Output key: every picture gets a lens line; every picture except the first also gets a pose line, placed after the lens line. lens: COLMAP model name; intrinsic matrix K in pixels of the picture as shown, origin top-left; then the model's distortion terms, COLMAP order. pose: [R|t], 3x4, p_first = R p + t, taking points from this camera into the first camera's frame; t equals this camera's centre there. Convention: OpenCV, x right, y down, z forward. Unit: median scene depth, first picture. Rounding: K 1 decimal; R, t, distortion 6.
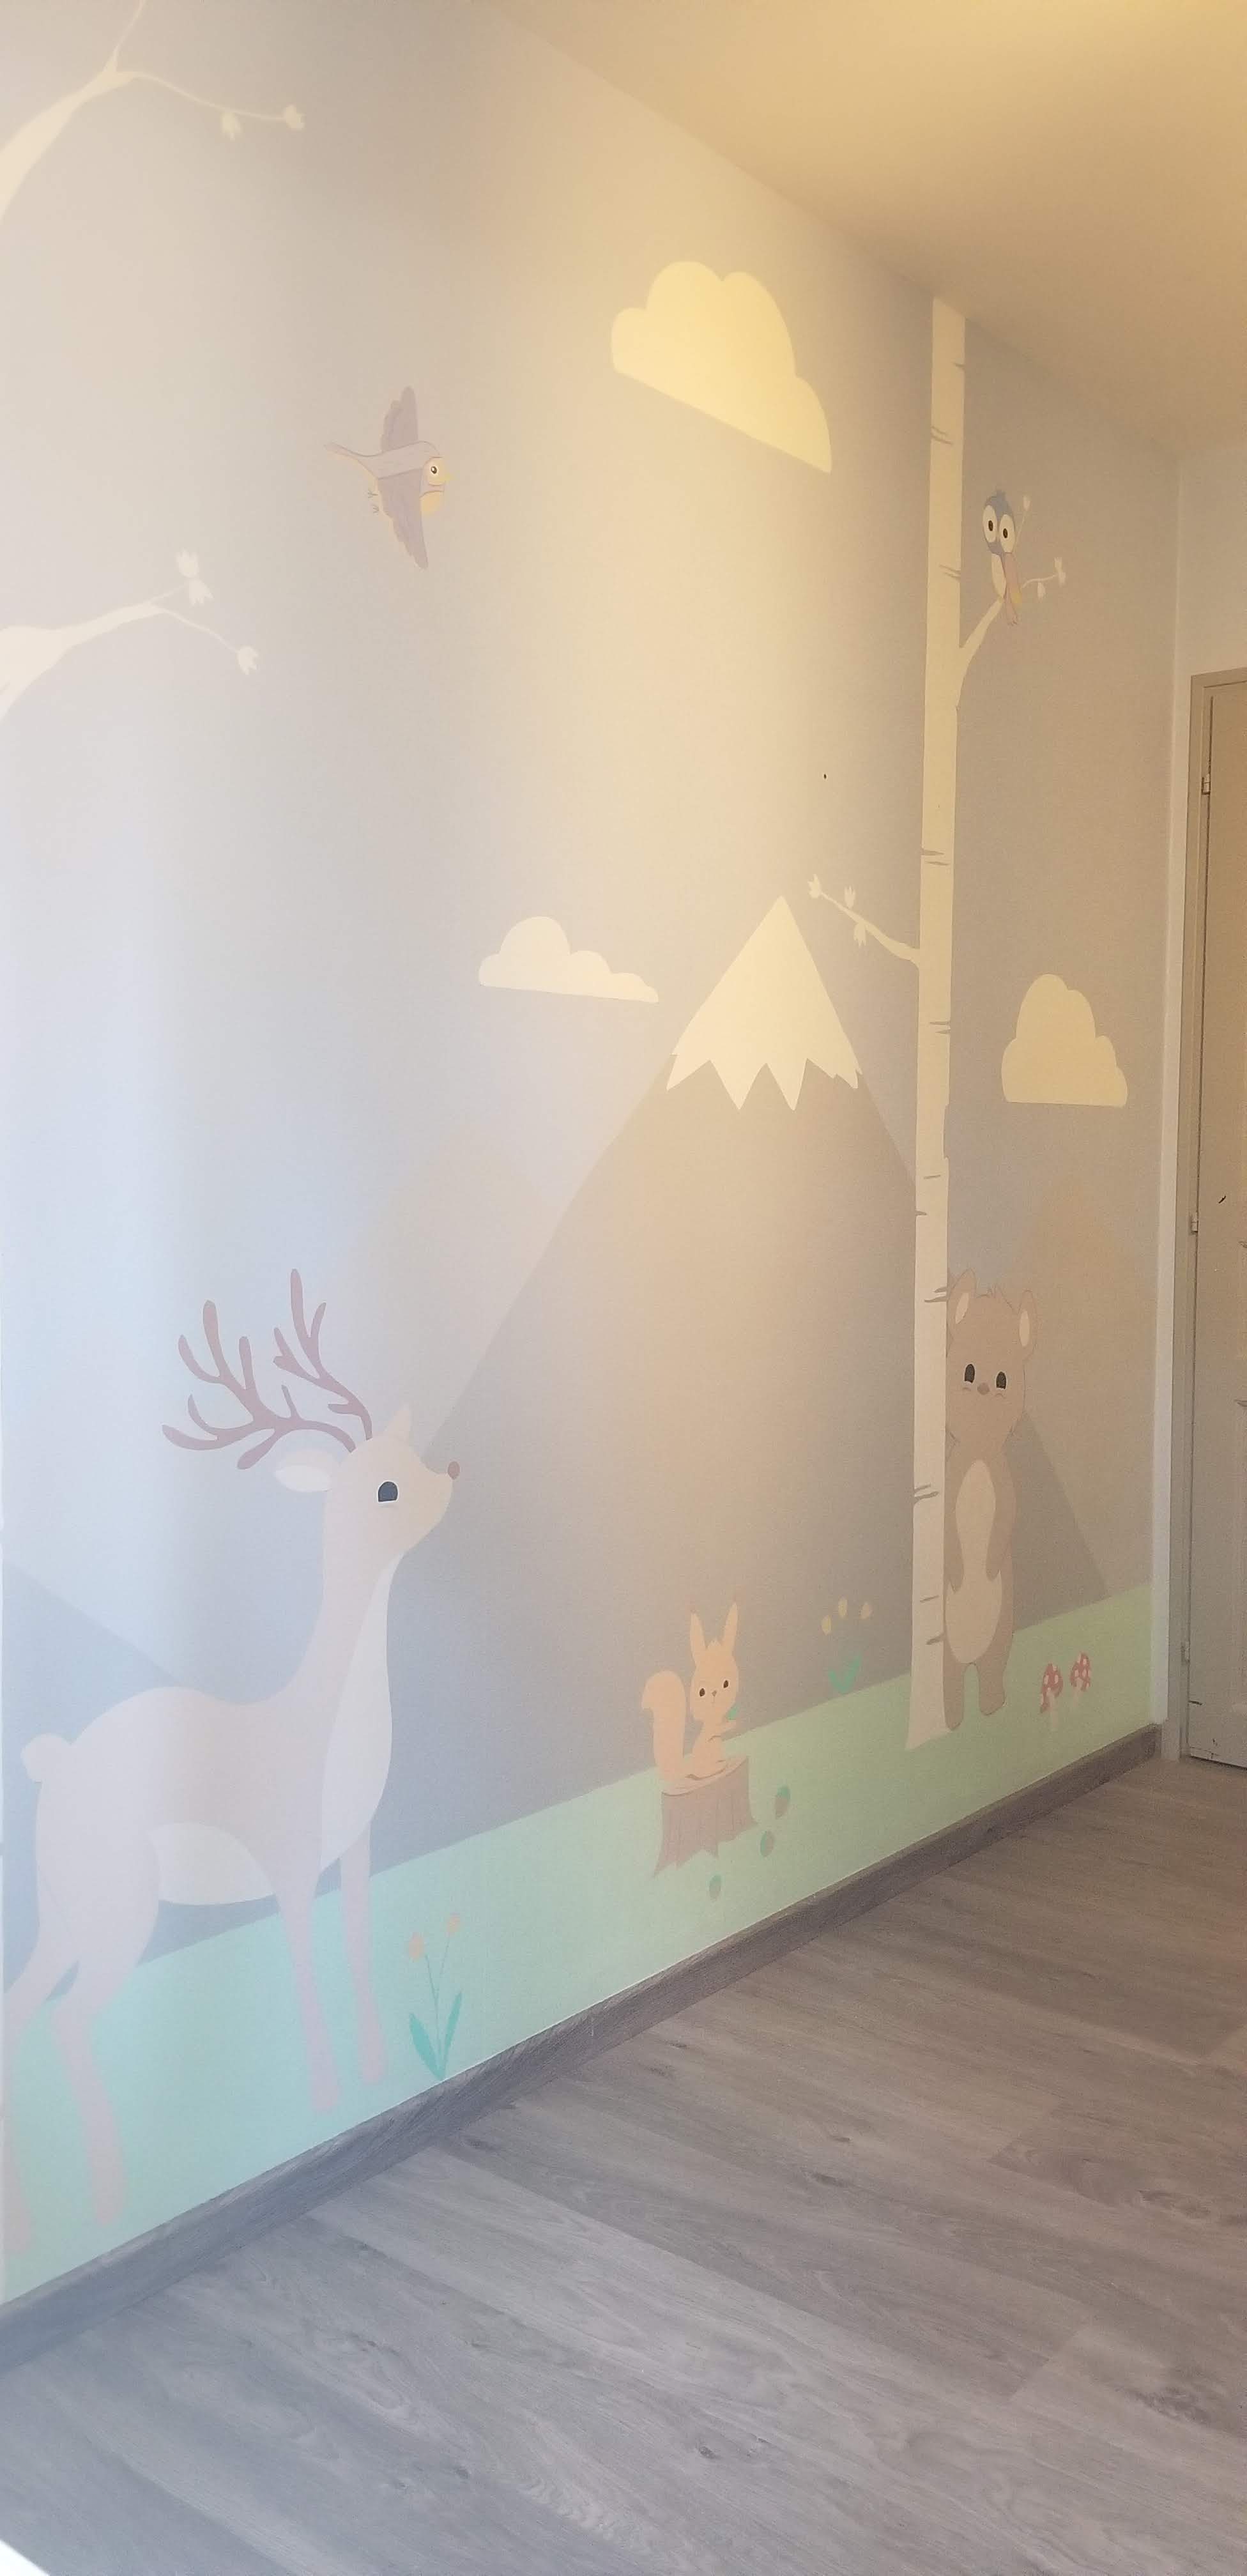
lens RADIAL K [[2068.4, 0, 623.5], [0, 2068.4, 1288.0], [0, 0, 1]] dist [0.001116, -0.001288]
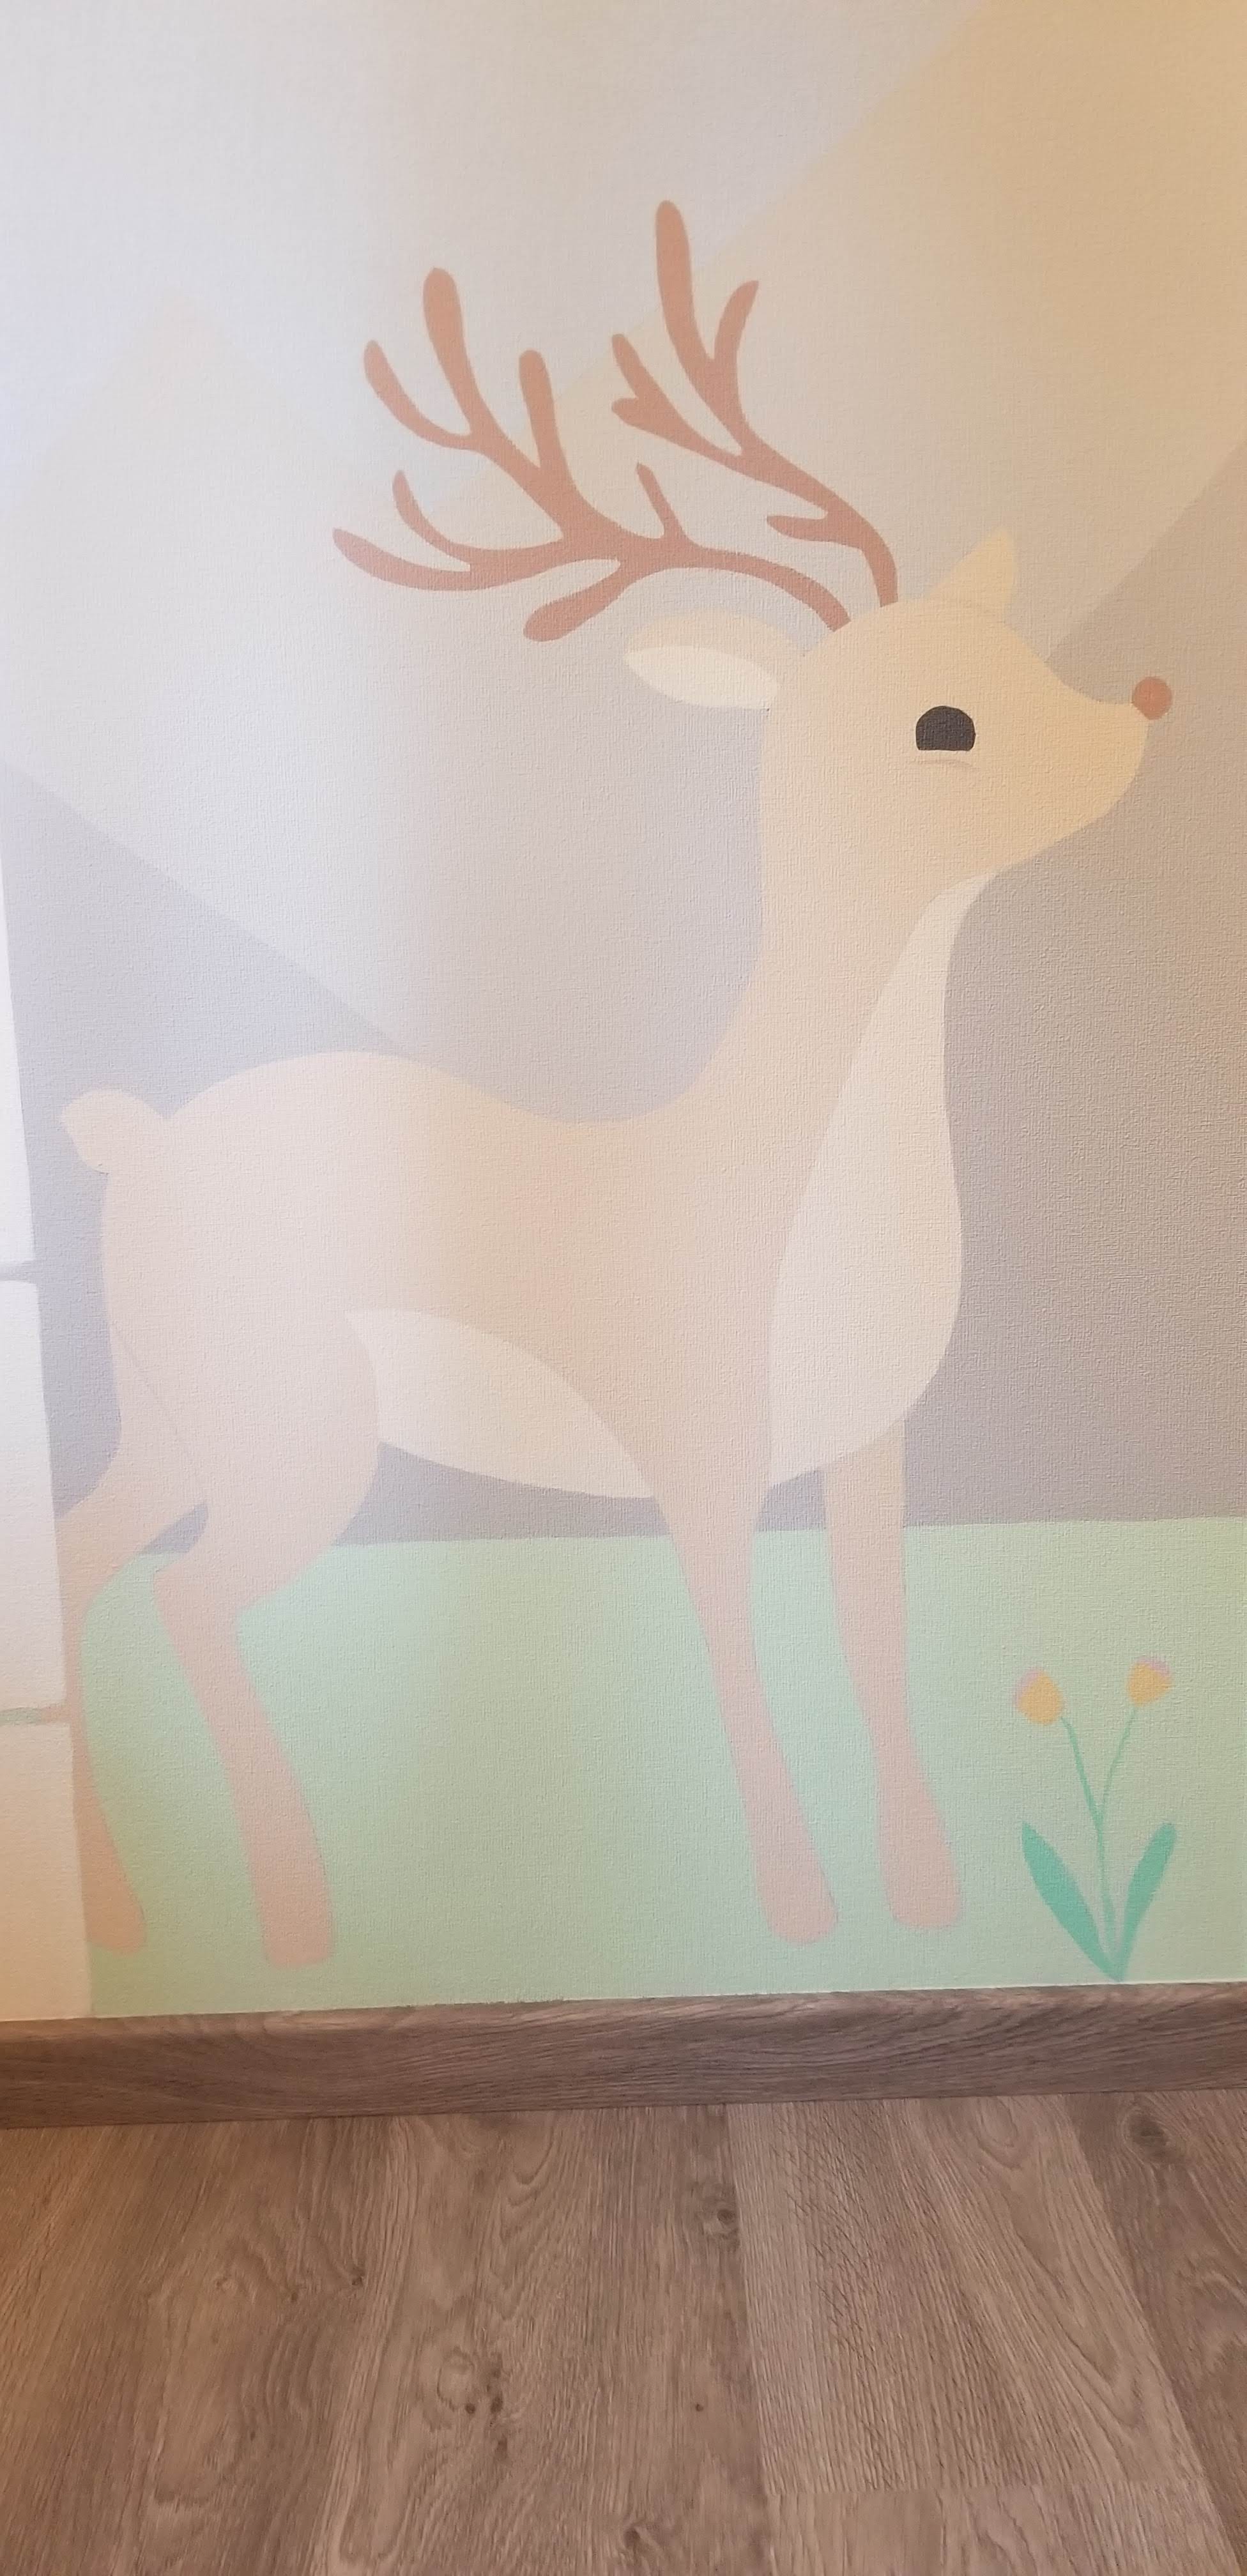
lens RADIAL K [[1924.3, 0, 623.5], [0, 1924.3, 1288.0], [0, 0, 1]] dist [0.105141, -0.159312]
pose [[0.628275, 0.104720, -0.770911, 0.204251], [-0.019443, 0.992704, 0.119002, 0.183583], [0.777748, -0.059778, 0.625727, 0.699025]]
